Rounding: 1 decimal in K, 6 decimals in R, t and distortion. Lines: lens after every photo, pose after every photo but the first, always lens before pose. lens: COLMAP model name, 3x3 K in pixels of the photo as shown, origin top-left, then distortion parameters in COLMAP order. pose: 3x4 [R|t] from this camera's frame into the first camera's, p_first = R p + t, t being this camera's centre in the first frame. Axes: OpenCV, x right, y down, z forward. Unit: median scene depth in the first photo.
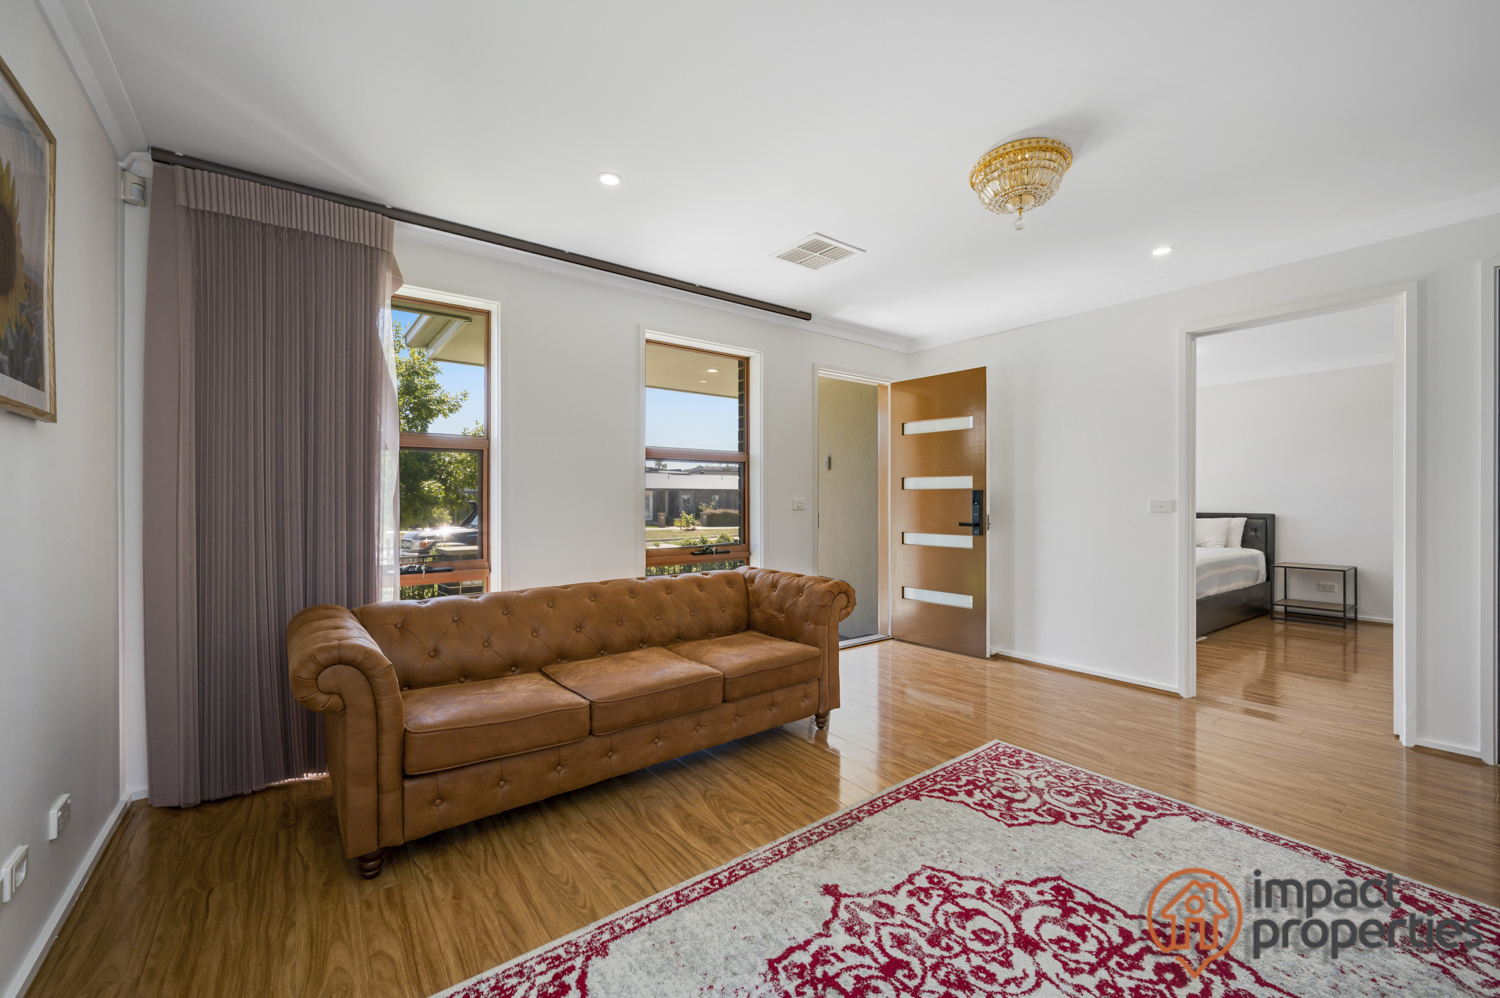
lens RADIAL K [[624.6, 0, 767.2], [0, 624.6, 499.6], [0, 0, 1]] dist [-0.003999, -0.000170]
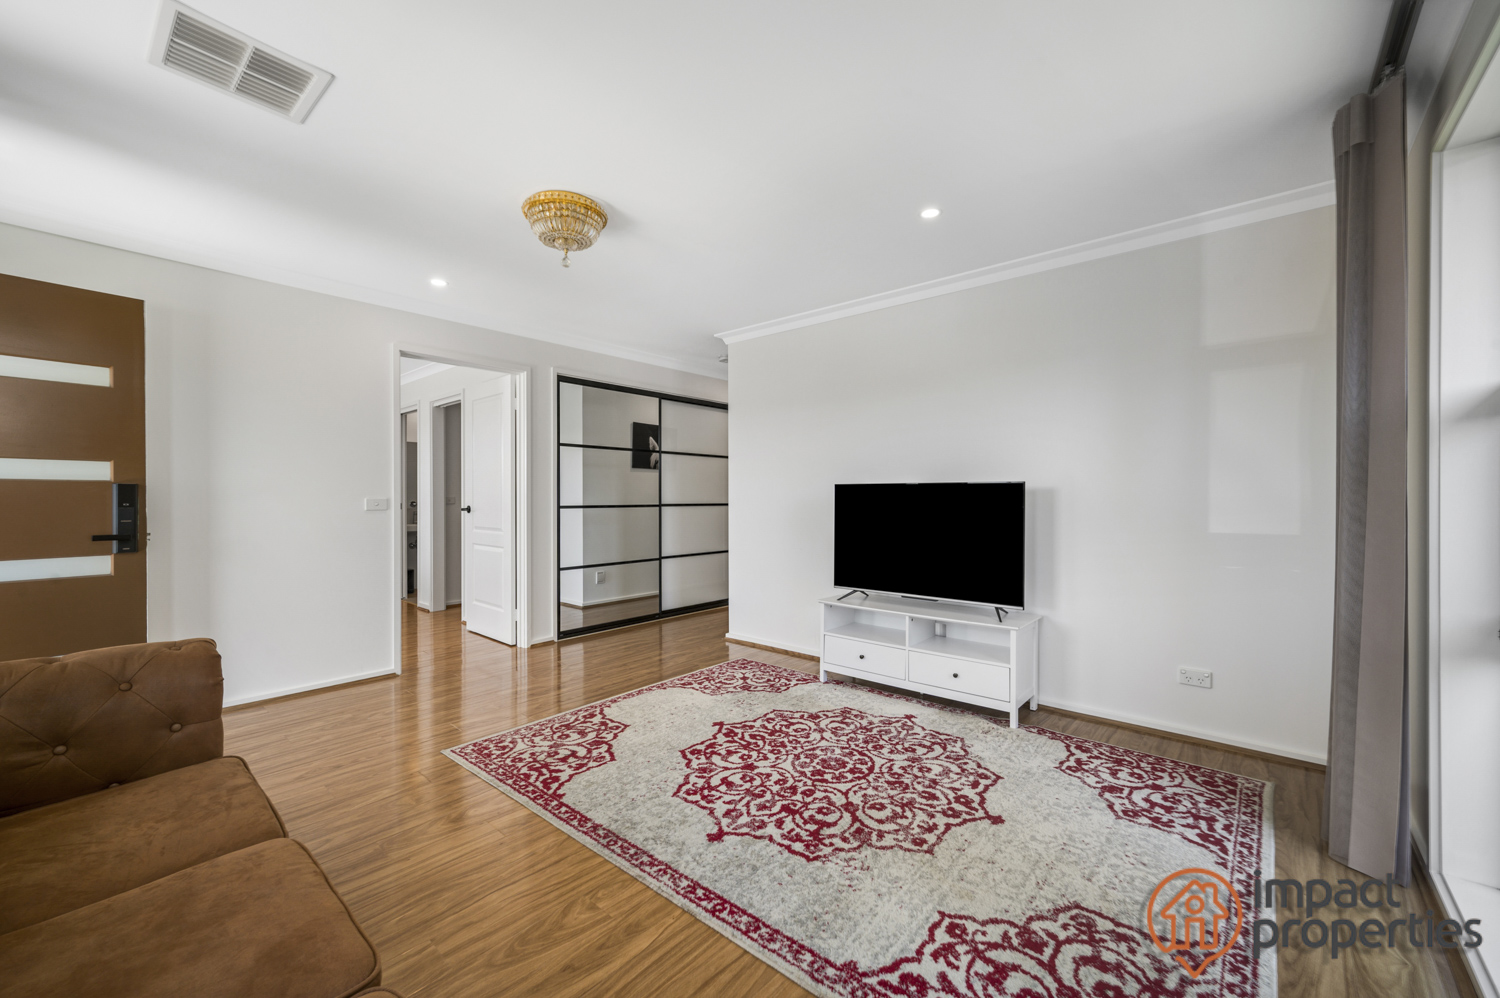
lens RADIAL K [[584.6, 0, 757.8], [0, 584.6, 499.8], [0, 0, 1]] dist [0.001350, 0.000035]
pose [[-0.213653, -0.002661, 0.976906, -0.888685], [0.002191, 0.999992, 0.003203, 0.001544], [-0.976907, 0.002824, -0.213645, 1.060636]]
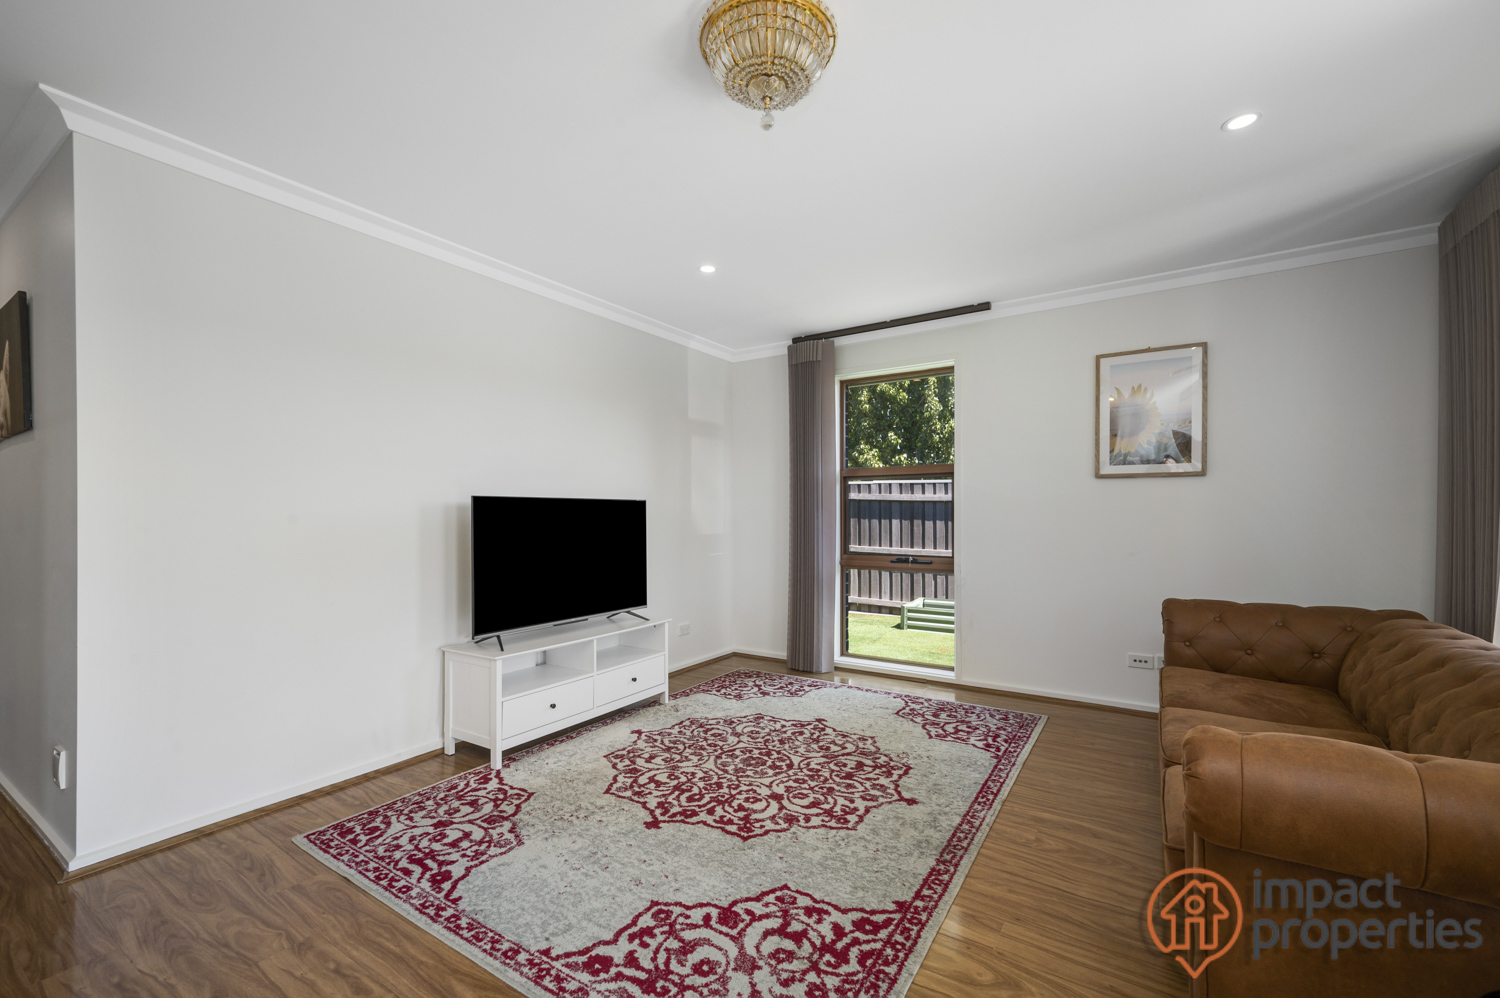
lens RADIAL K [[595.6, 0, 754.5], [0, 595.6, 493.4], [0, 0, 1]] dist [0.003033, 0.000132]
pose [[-0.951576, -0.002713, -0.307403, 0.752747], [0.006836, 0.999527, -0.029982, 0.000449], [0.307339, -0.030632, -0.951107, 1.967424]]
